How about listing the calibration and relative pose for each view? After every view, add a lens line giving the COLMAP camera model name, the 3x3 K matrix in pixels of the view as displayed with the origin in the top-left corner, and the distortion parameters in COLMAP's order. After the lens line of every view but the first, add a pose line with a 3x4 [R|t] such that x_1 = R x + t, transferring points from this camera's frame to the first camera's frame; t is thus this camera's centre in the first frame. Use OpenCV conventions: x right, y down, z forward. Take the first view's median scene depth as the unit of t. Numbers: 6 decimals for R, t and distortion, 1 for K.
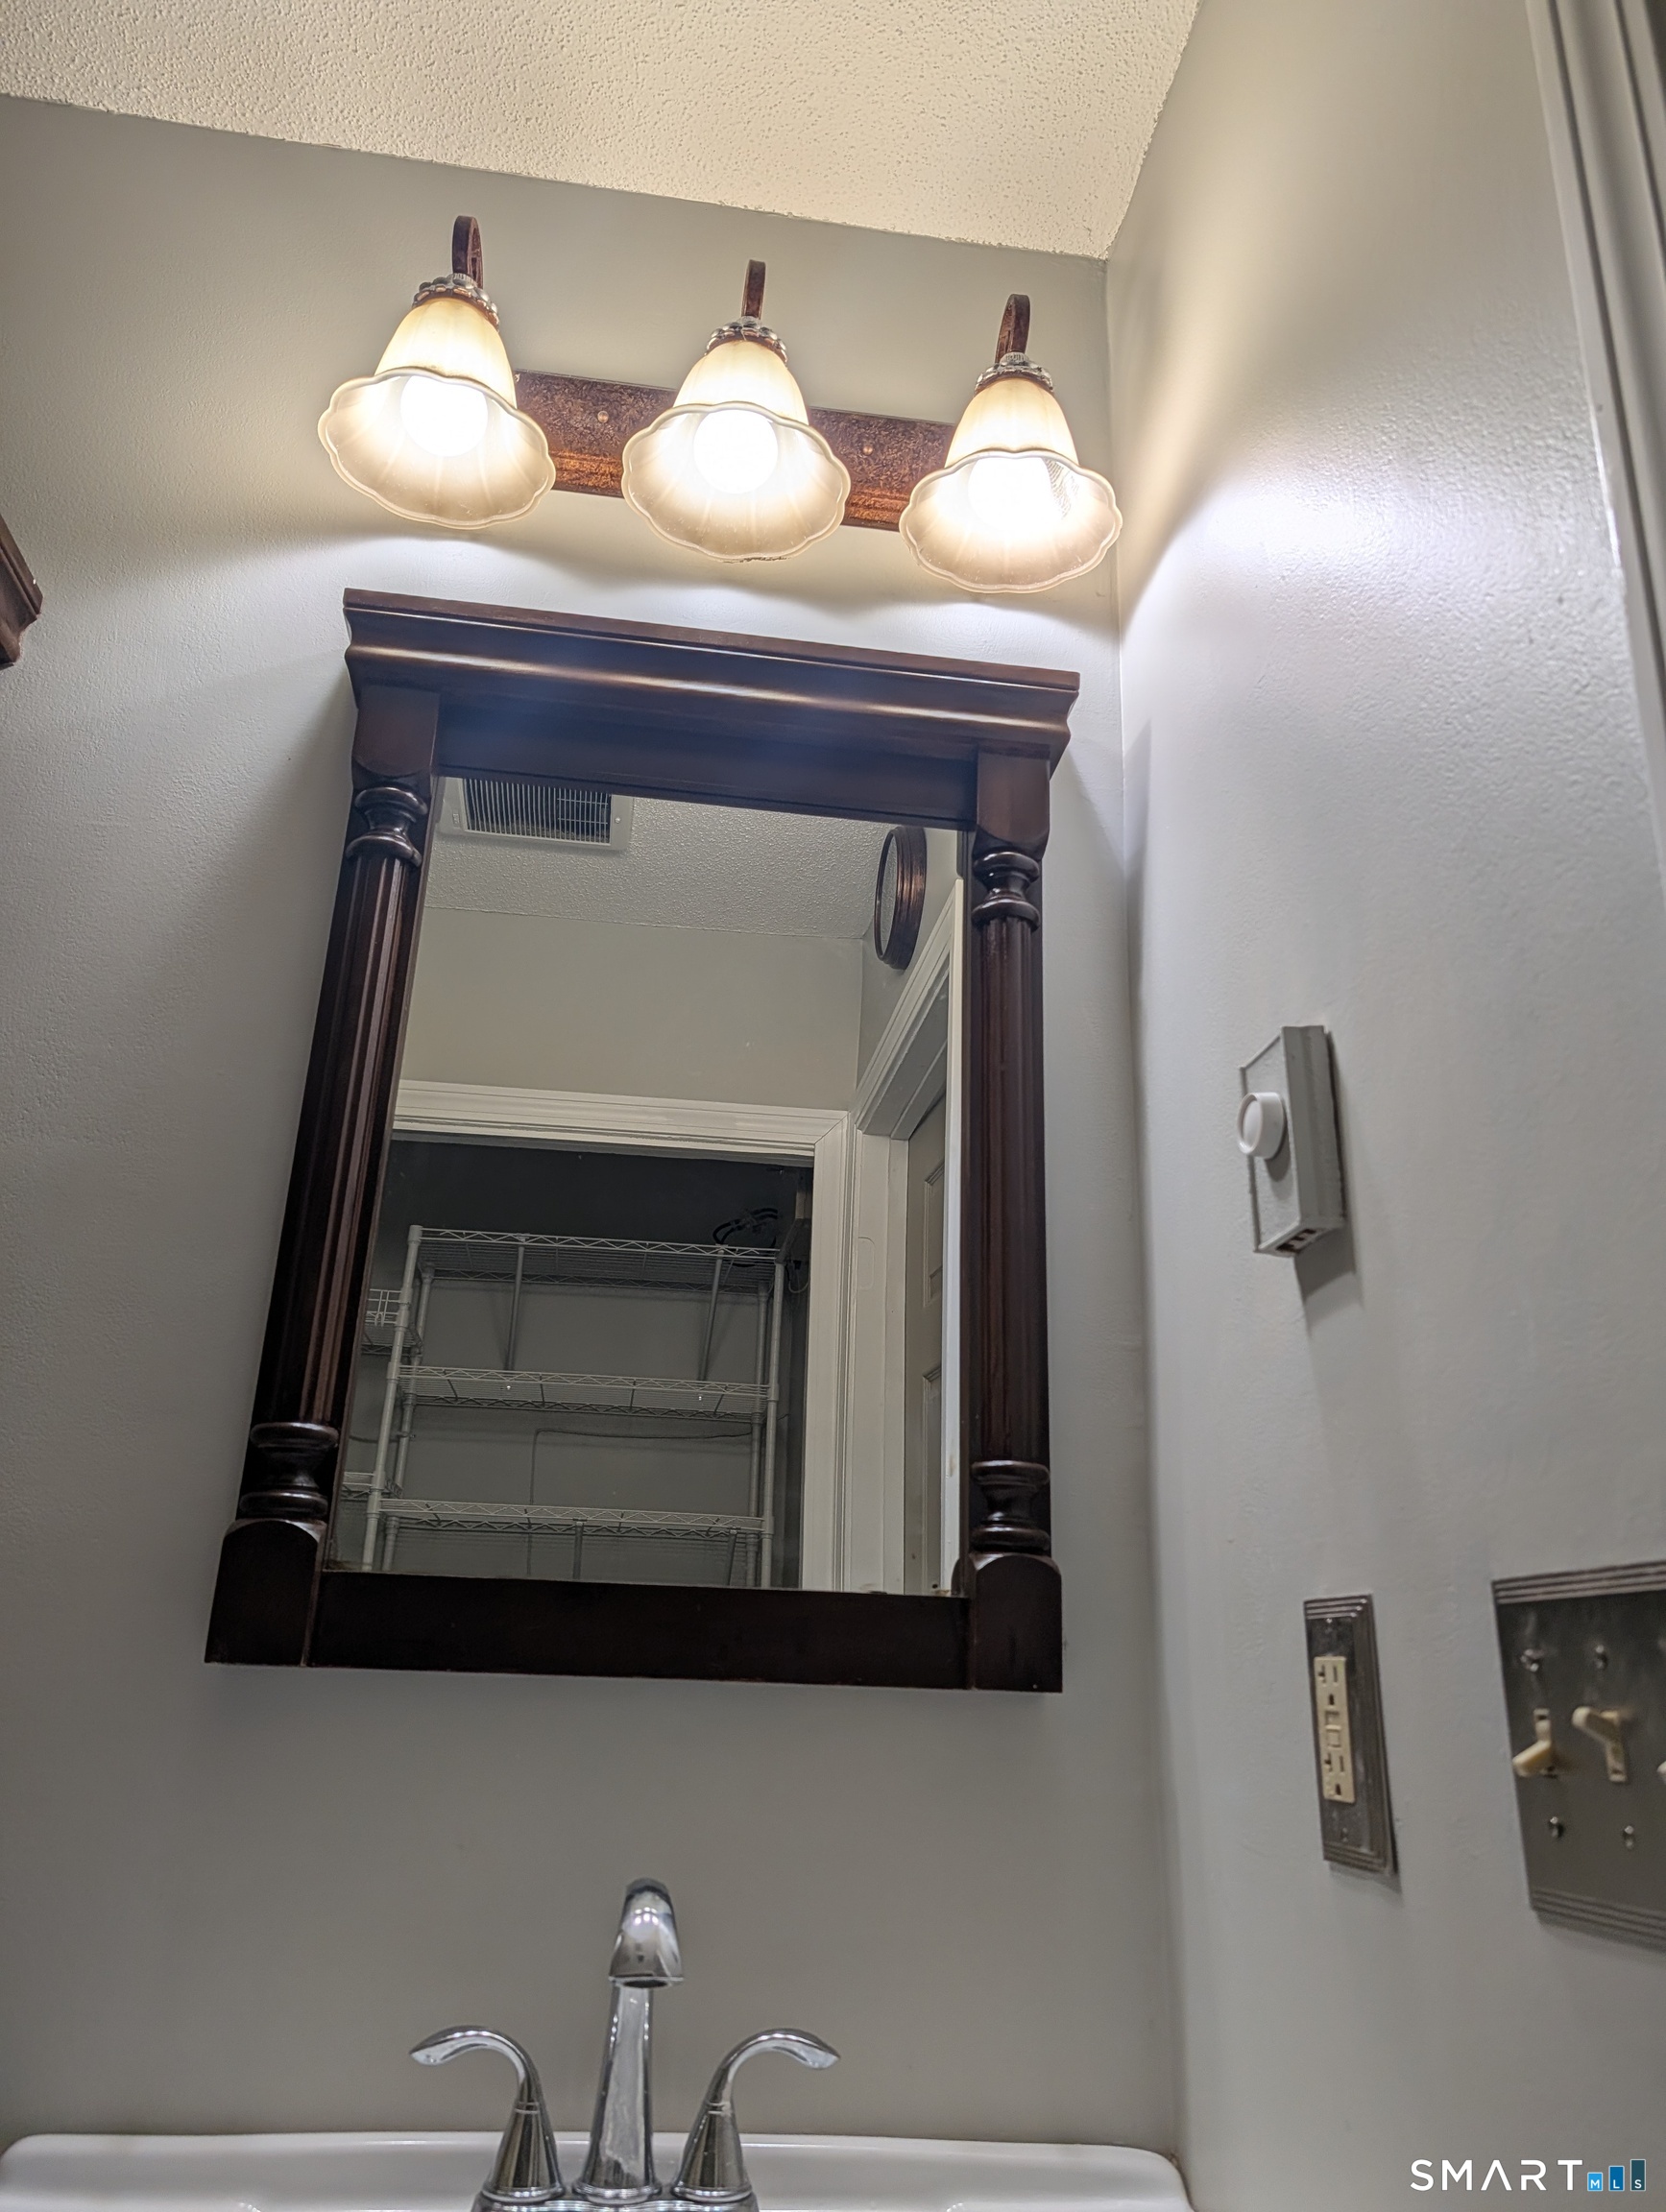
lens RADIAL K [[1615.5, 0, 833.0], [0, 1615.5, 1106.0], [0, 0, 1]] dist [0.045383, -0.001892]
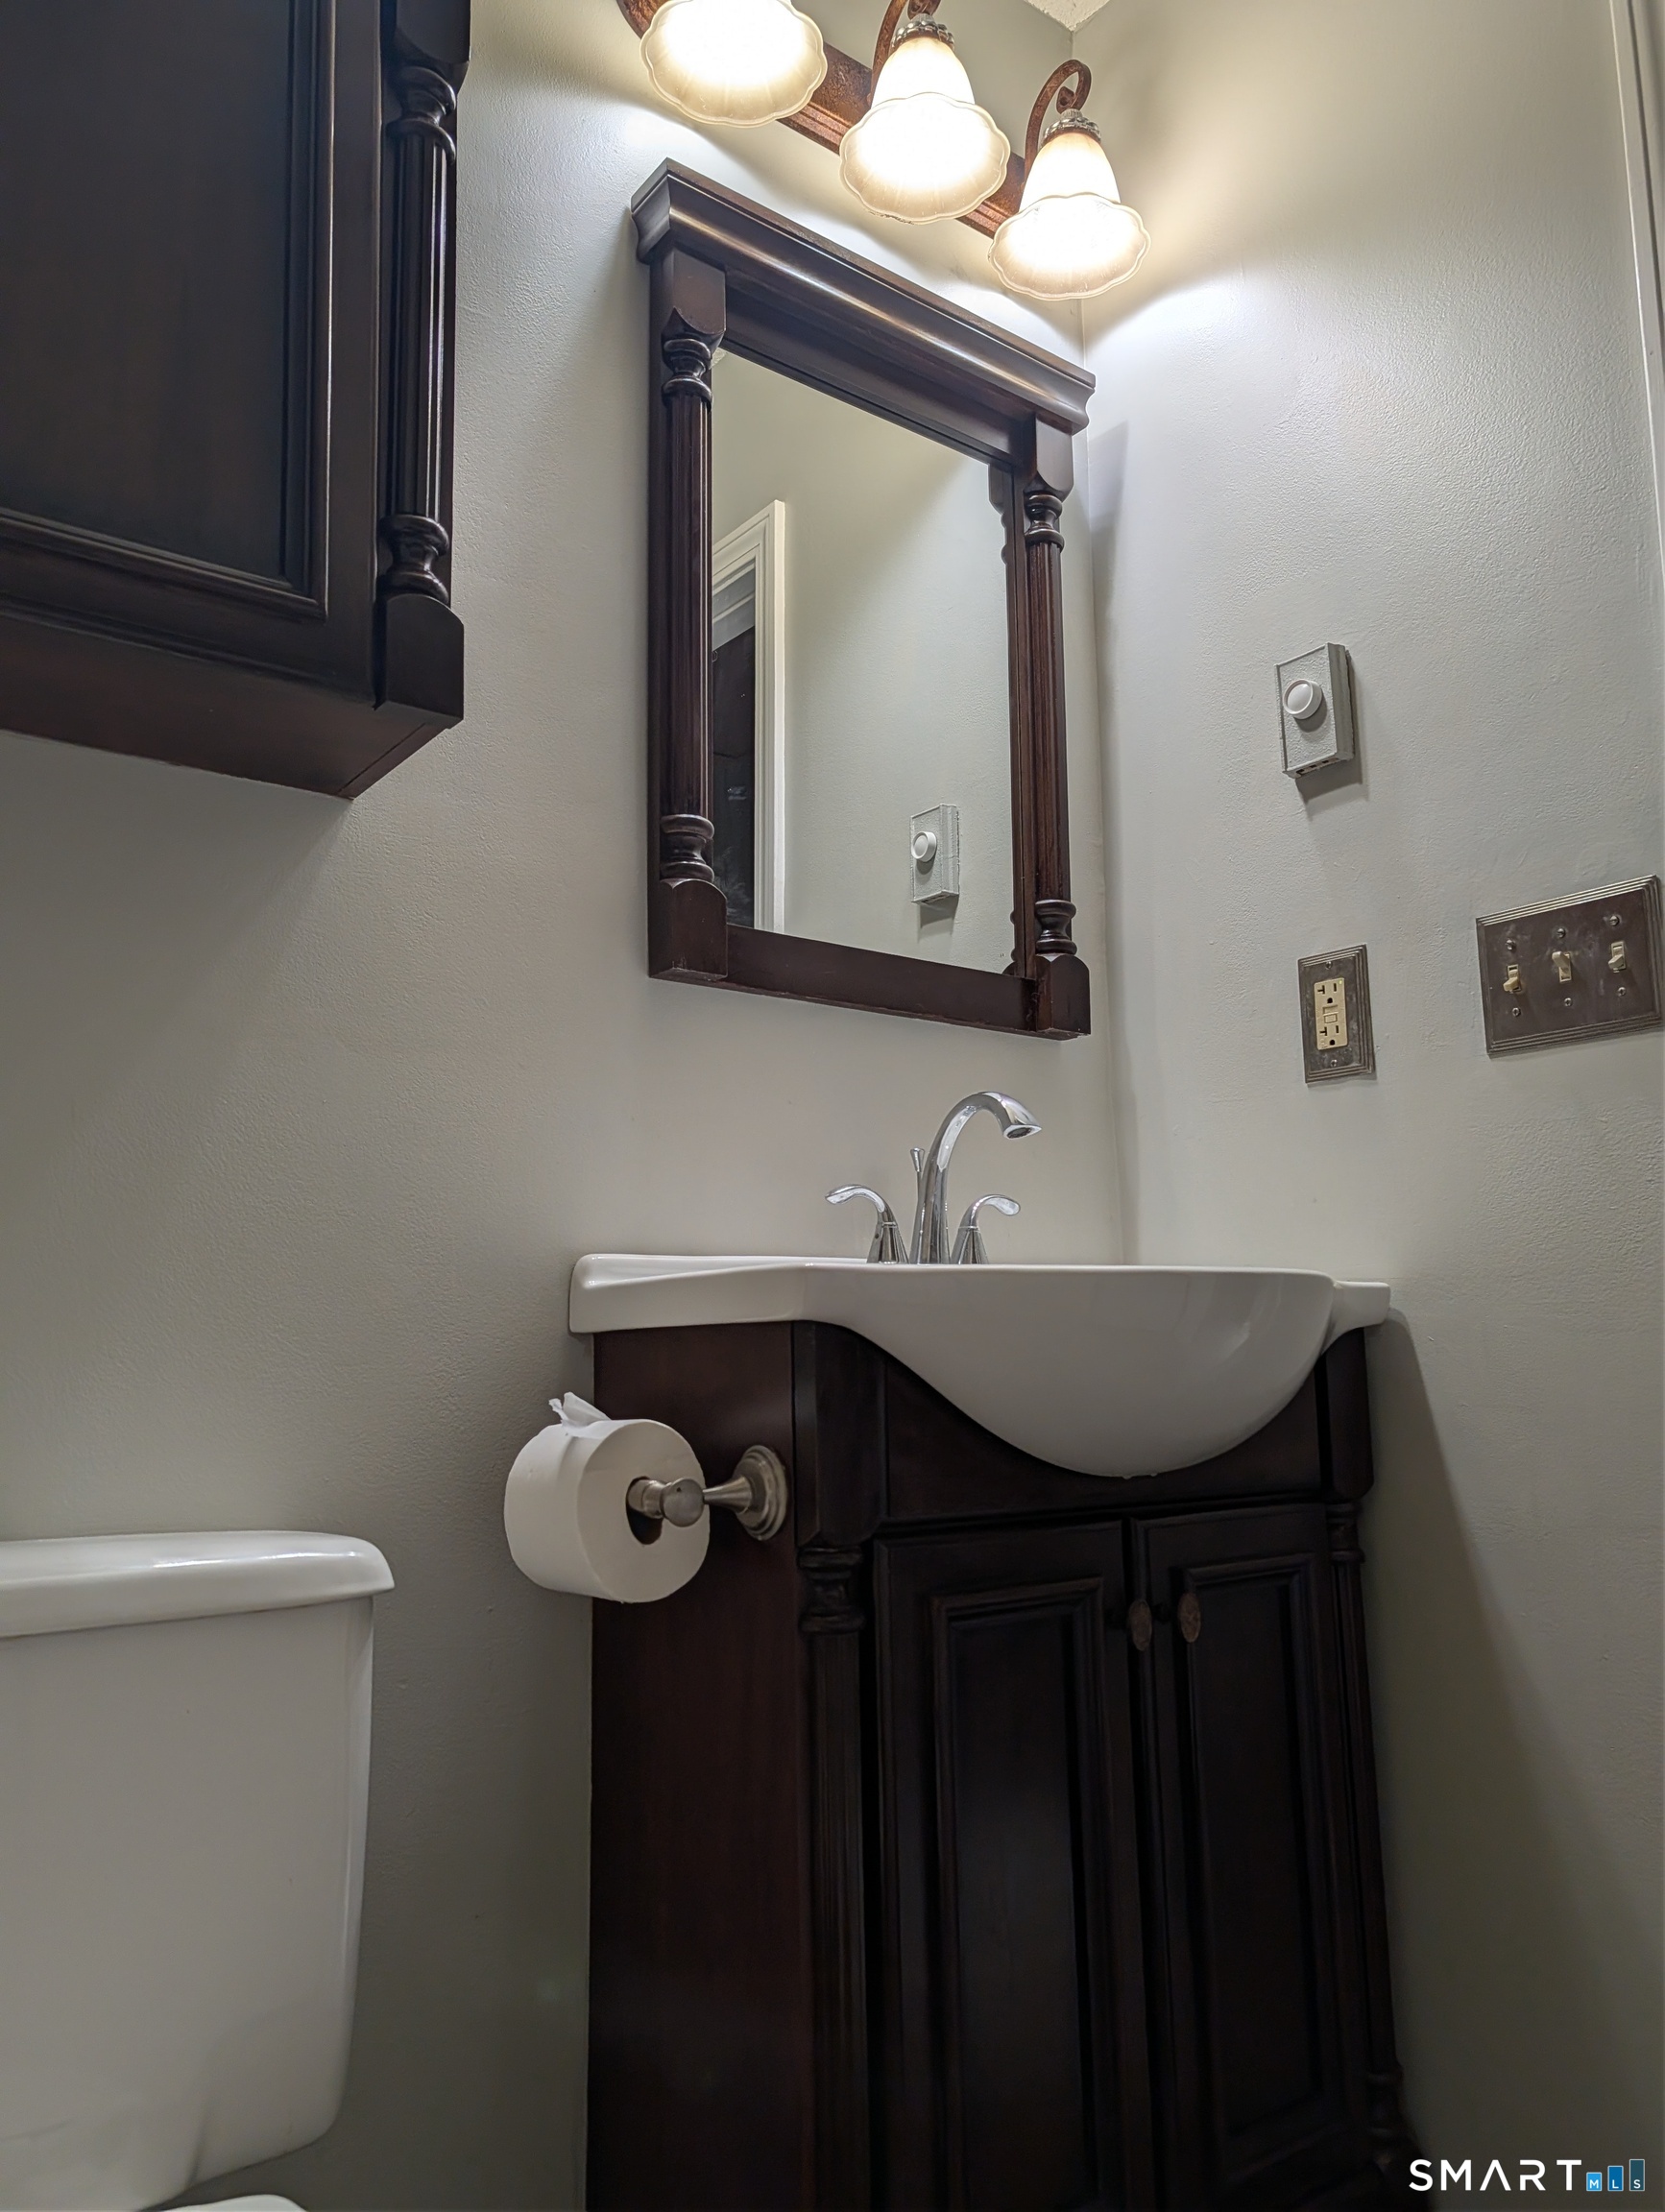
lens RADIAL K [[1592.8, 0, 832.5], [0, 1592.8, 1106.0], [0, 0, 1]] dist [0.008319, -0.007373]
pose [[0.875124, 0.035647, 0.482584, -0.904050], [-0.134326, 0.975984, 0.171496, 0.194032], [-0.464881, -0.214904, 0.858896, -0.305349]]
